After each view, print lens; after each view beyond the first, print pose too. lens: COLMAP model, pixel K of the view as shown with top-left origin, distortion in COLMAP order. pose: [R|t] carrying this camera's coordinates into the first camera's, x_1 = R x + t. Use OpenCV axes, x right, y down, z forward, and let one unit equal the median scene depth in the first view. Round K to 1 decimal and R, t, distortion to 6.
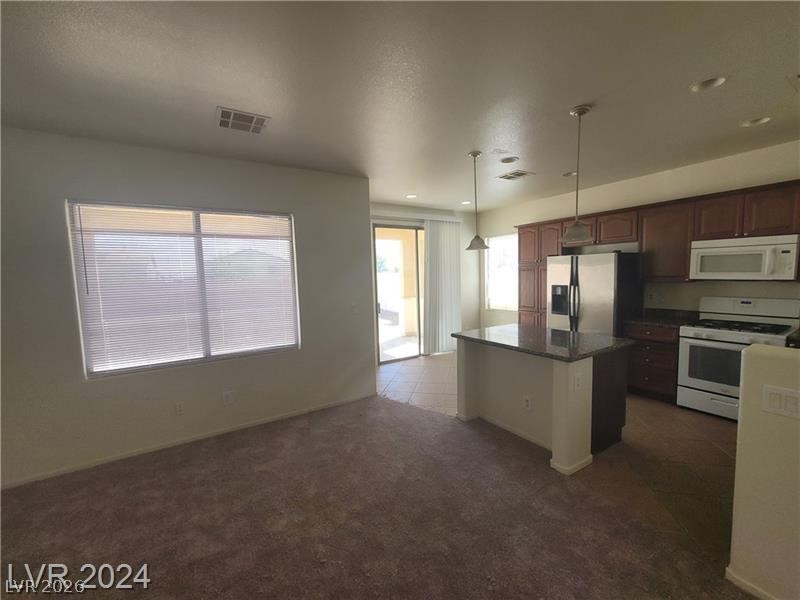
lens RADIAL K [[327.5, 0, 401.6], [0, 327.5, 301.5], [0, 0, 1]] dist [-0.004269, 0.000556]
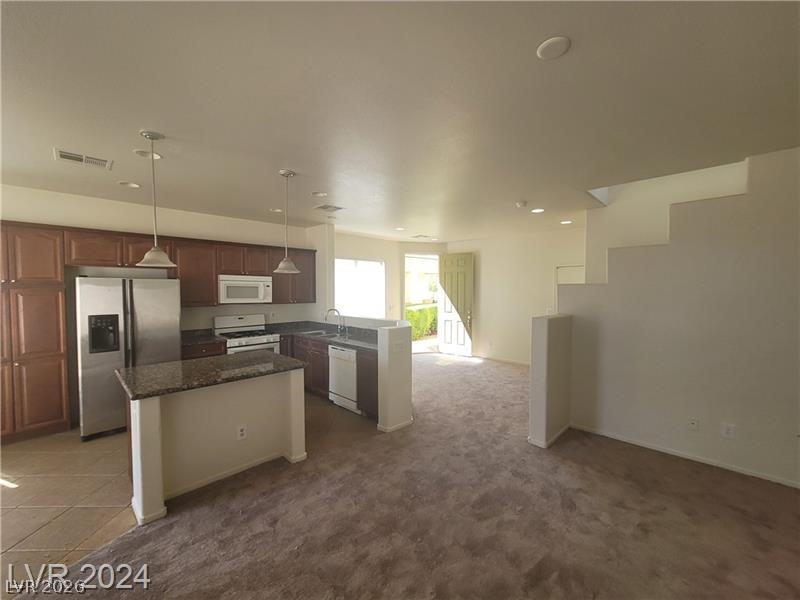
lens RADIAL K [[327.5, 0, 401.6], [0, 327.5, 301.5], [0, 0, 1]] dist [-0.004269, 0.000556]
pose [[-0.229258, -0.010663, 0.973307, -0.507674], [0.087636, 0.995653, 0.031550, -0.050407], [-0.969413, 0.092530, -0.227326, 0.554817]]
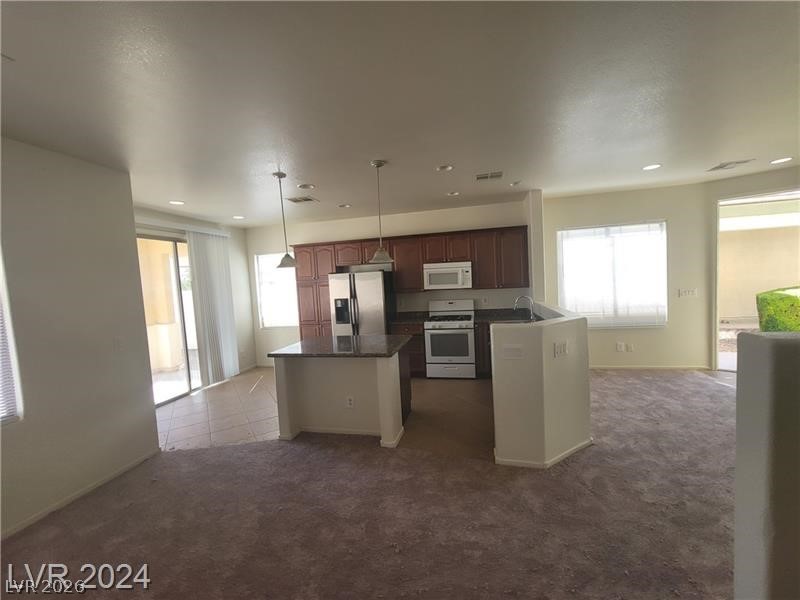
lens RADIAL K [[327.6, 0, 400.9], [0, 327.6, 301.1], [0, 0, 1]] dist [-0.003759, 0.000413]
pose [[0.713207, -0.056854, 0.698644, -0.205202], [0.092849, 0.995585, -0.013766, -0.006429], [-0.694777, 0.074687, 0.715337, 0.024907]]
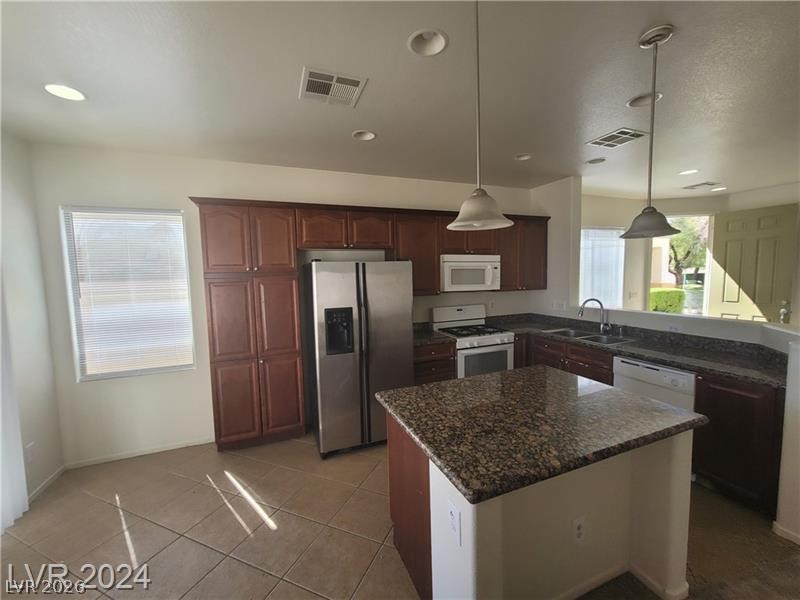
lens RADIAL K [[327.5, 0, 401.6], [0, 327.5, 301.5], [0, 0, 1]] dist [-0.004269, 0.000556]
pose [[0.181347, -0.059643, 0.981609, -0.129254], [0.102441, 0.993875, 0.041463, -0.087317], [-0.978069, 0.093038, 0.186346, 0.878418]]
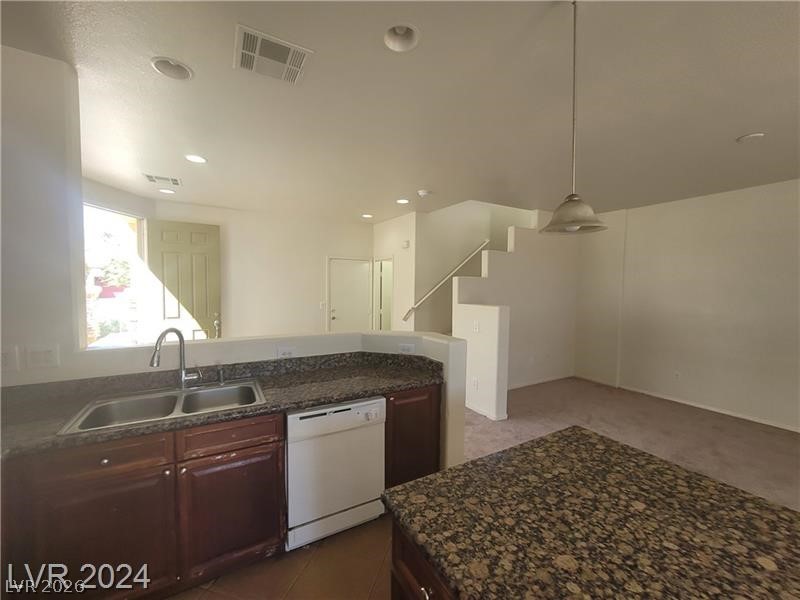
lens RADIAL K [[327.5, 0, 401.6], [0, 327.5, 301.5], [0, 0, 1]] dist [-0.004269, 0.000556]
pose [[-0.998674, 0.014757, 0.049325, 0.499563], [0.021111, 0.991171, 0.130896, -0.097630], [-0.046957, 0.131764, -0.990168, 0.981523]]
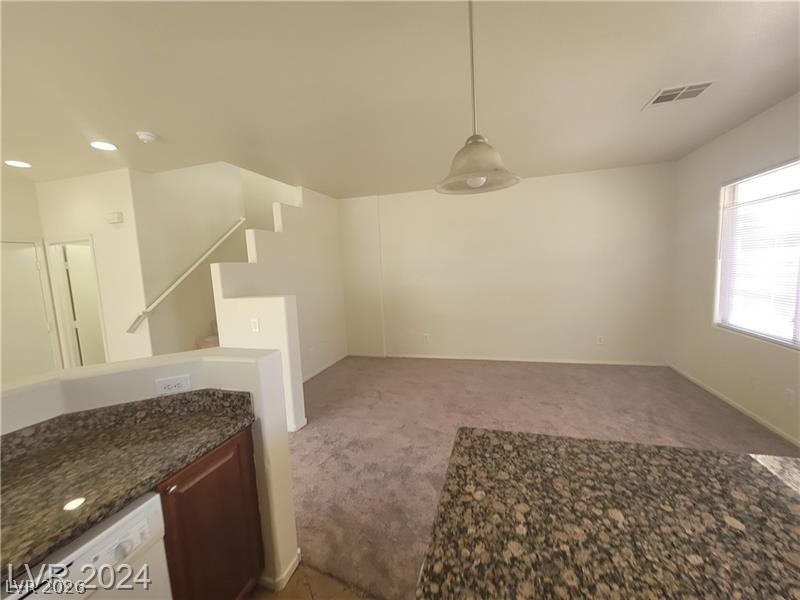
lens RADIAL K [[327.6, 0, 400.9], [0, 327.6, 301.1], [0, 0, 1]] dist [-0.003759, 0.000413]
pose [[-0.759654, 0.132862, -0.636611, 0.553202], [0.016500, 0.982531, 0.185367, -0.083393], [0.650118, 0.130311, -0.748575, 0.798169]]
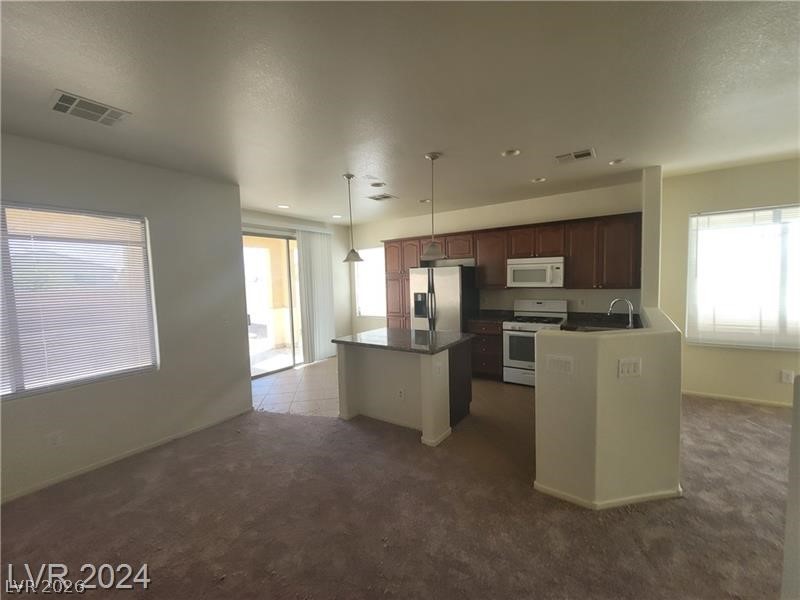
lens RADIAL K [[327.5, 0, 401.6], [0, 327.5, 301.5], [0, 0, 1]] dist [-0.004269, 0.000556]
pose [[0.918713, -0.025617, 0.394095, -0.050006], [0.036075, 0.999166, -0.019149, 0.001795], [-0.393276, 0.031809, 0.918870, -0.065394]]
